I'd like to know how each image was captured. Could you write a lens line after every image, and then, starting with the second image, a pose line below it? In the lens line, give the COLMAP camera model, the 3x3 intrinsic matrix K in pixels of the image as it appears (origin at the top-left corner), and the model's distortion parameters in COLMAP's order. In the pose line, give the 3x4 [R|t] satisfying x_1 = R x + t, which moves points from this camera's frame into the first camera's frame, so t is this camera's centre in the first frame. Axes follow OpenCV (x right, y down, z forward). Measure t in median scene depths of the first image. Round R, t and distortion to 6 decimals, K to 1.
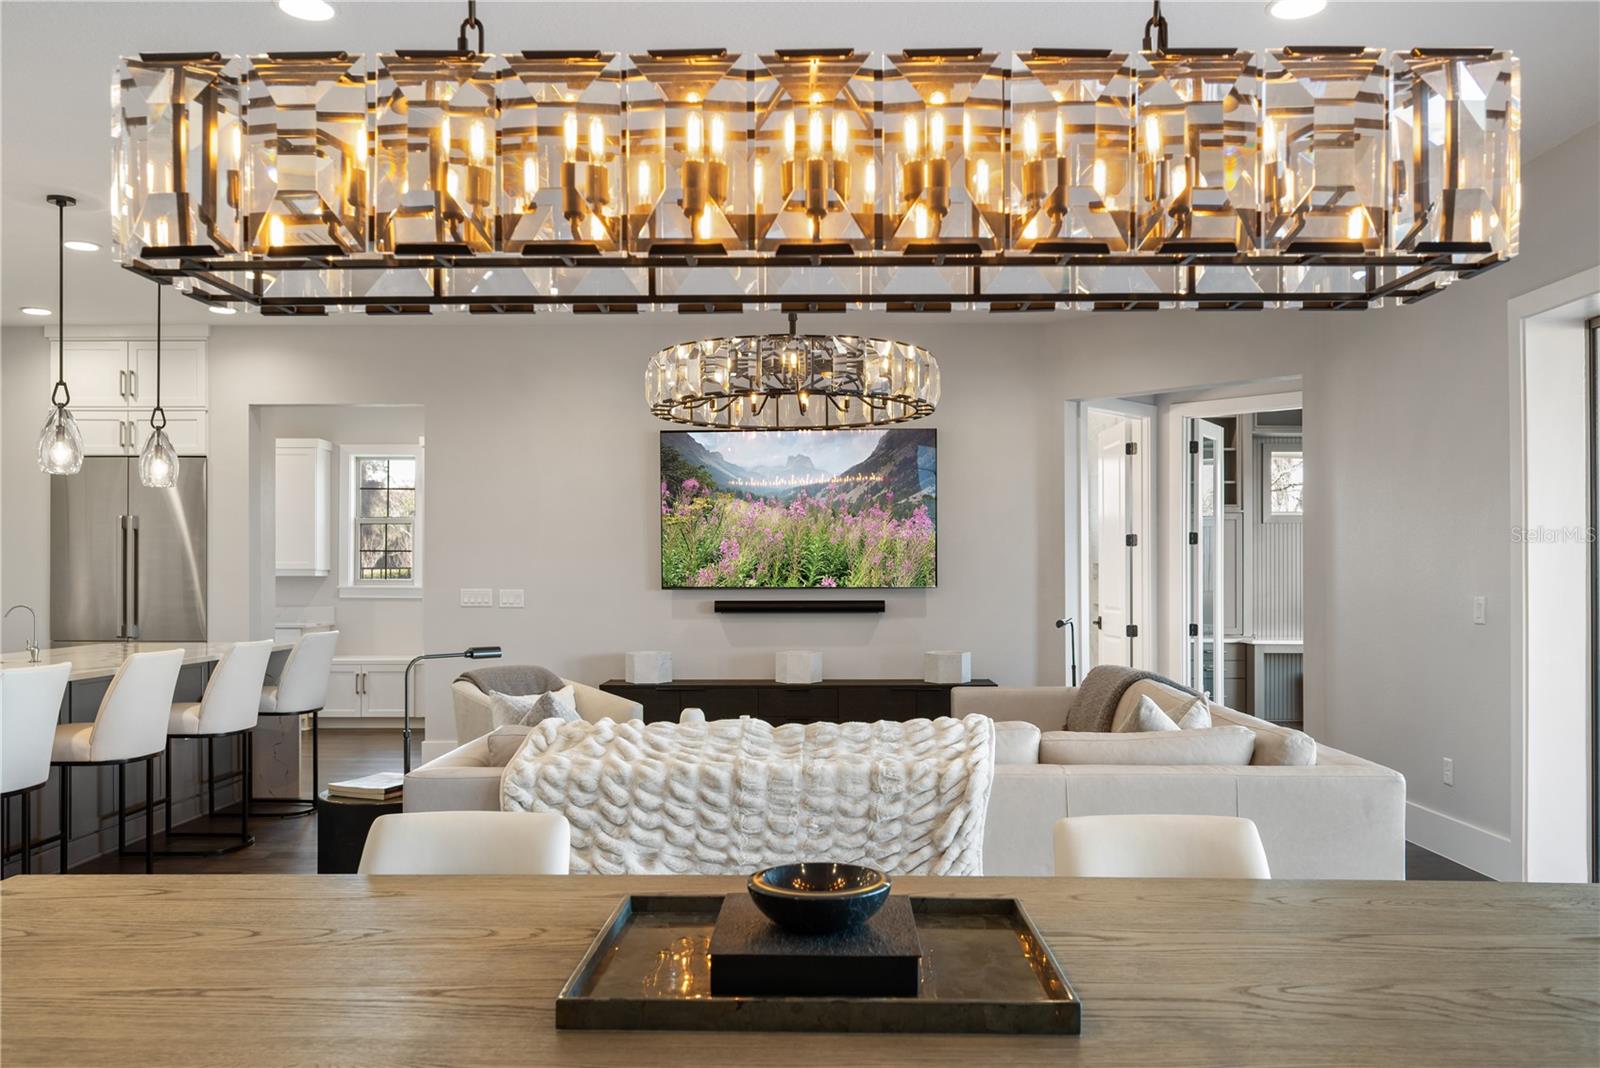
lens RADIAL K [[1248.5, 0, 809.4], [0, 1248.5, 569.0], [0, 0, 1]] dist [-0.007535, 0.002325]
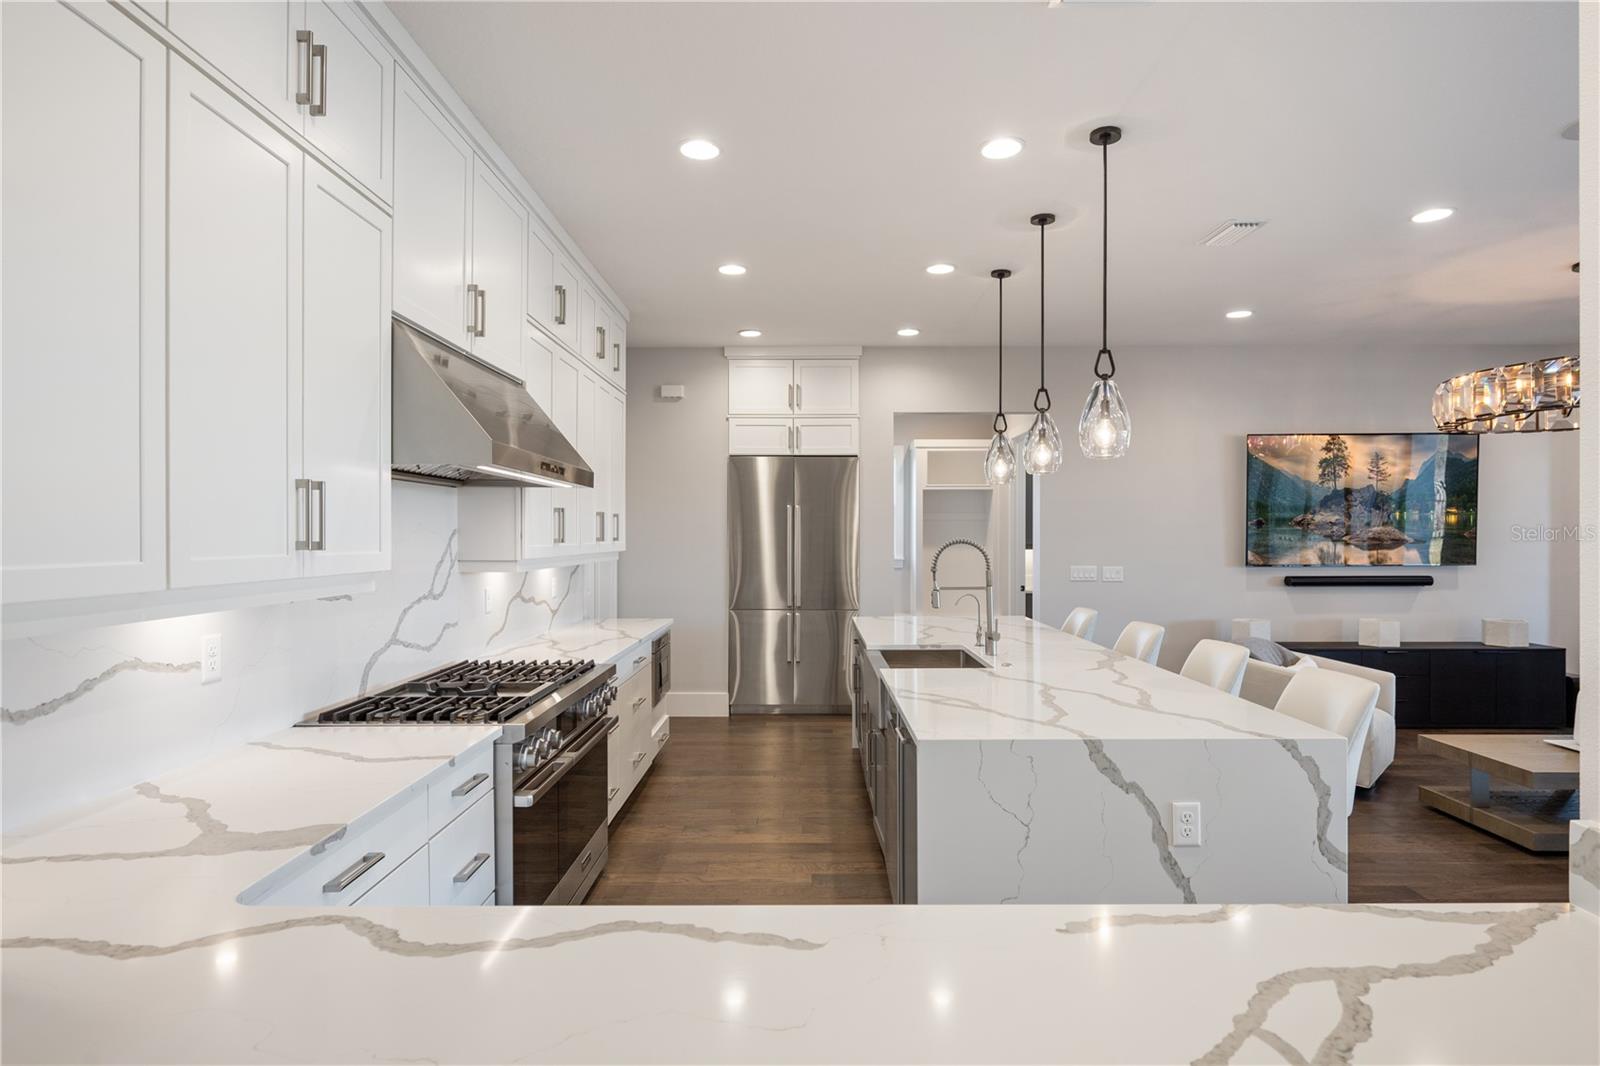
lens RADIAL K [[857.9, 0, 803.0], [0, 857.9, 535.1], [0, 0, 1]] dist [0.006571, 0.000721]
pose [[0.999973, -0.001408, -0.007194, -0.535269], [0.001443, 0.999987, 0.004837, -0.018228], [0.007187, -0.004847, 0.999962, 0.175103]]
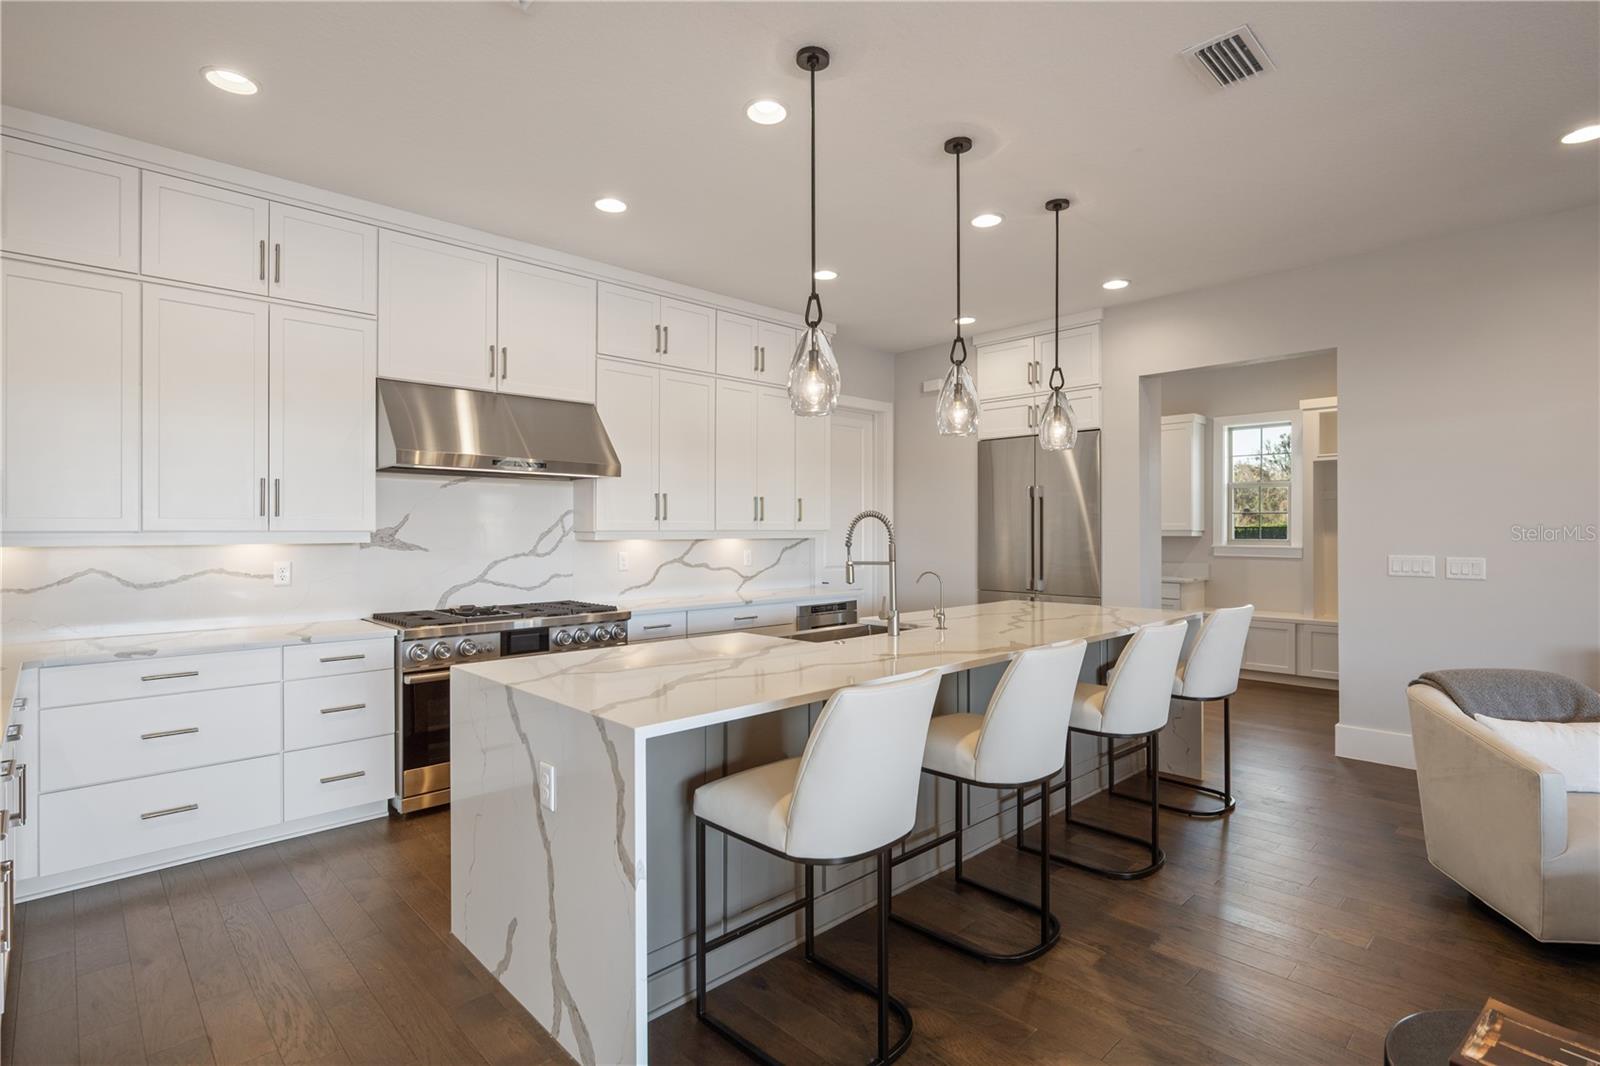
lens RADIAL K [[772.3, 0, 802.4], [0, 772.3, 529.5], [0, 0, 1]] dist [0.001555, 0.001086]
pose [[0.691616, -0.002123, -0.722262, -0.176267], [0.005016, 0.999986, 0.001863, -0.004817], [0.722248, -0.004911, 0.691617, 0.344426]]
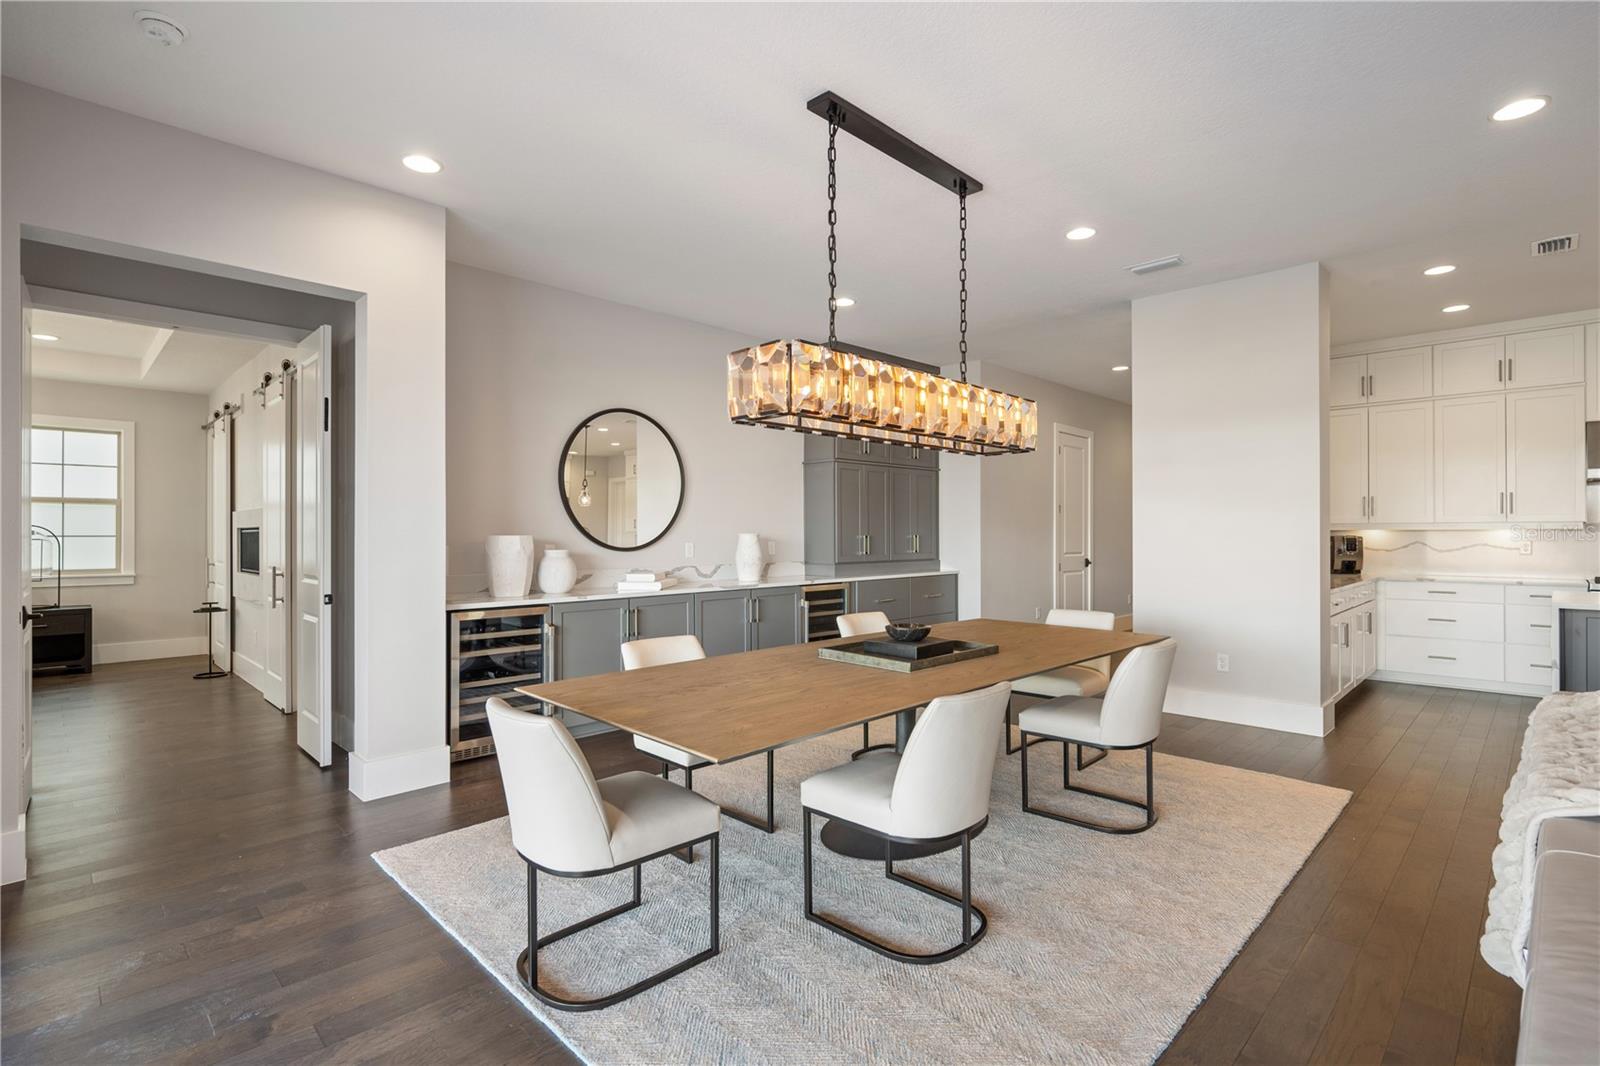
lens RADIAL K [[772.3, 0, 788.6], [0, 772.3, 534.5], [0, 0, 1]] dist [0.001555, 0.001086]
pose [[-0.703005, -0.004412, -0.711172, 0.337072], [0.001501, 0.999969, -0.007687, 0.012038], [0.711184, -0.006471, -0.702976, 0.458798]]
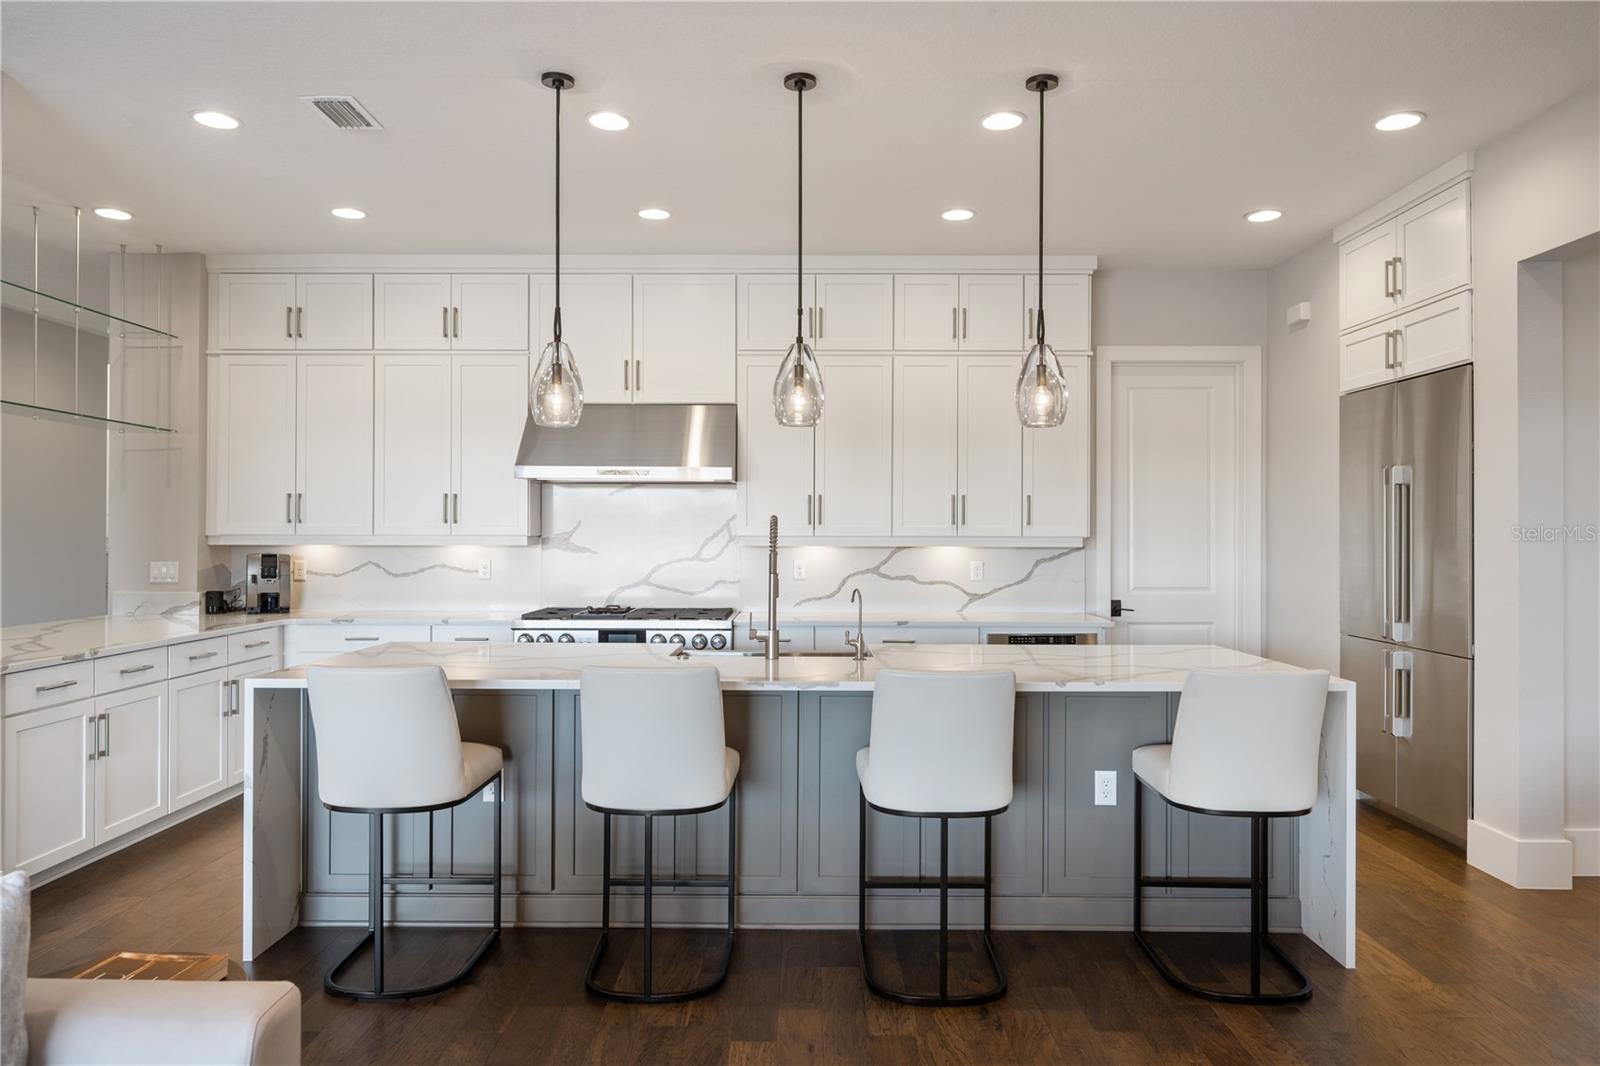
lens RADIAL K [[1042.7, 0, 804.8], [0, 1042.7, 528.4], [0, 0, 1]] dist [0.000347, 0.000868]
pose [[0.000079, -0.004000, -0.999992, 0.038257], [0.001613, 0.999991, -0.004000, -0.005874], [0.999999, -0.001612, 0.000085, 0.671075]]
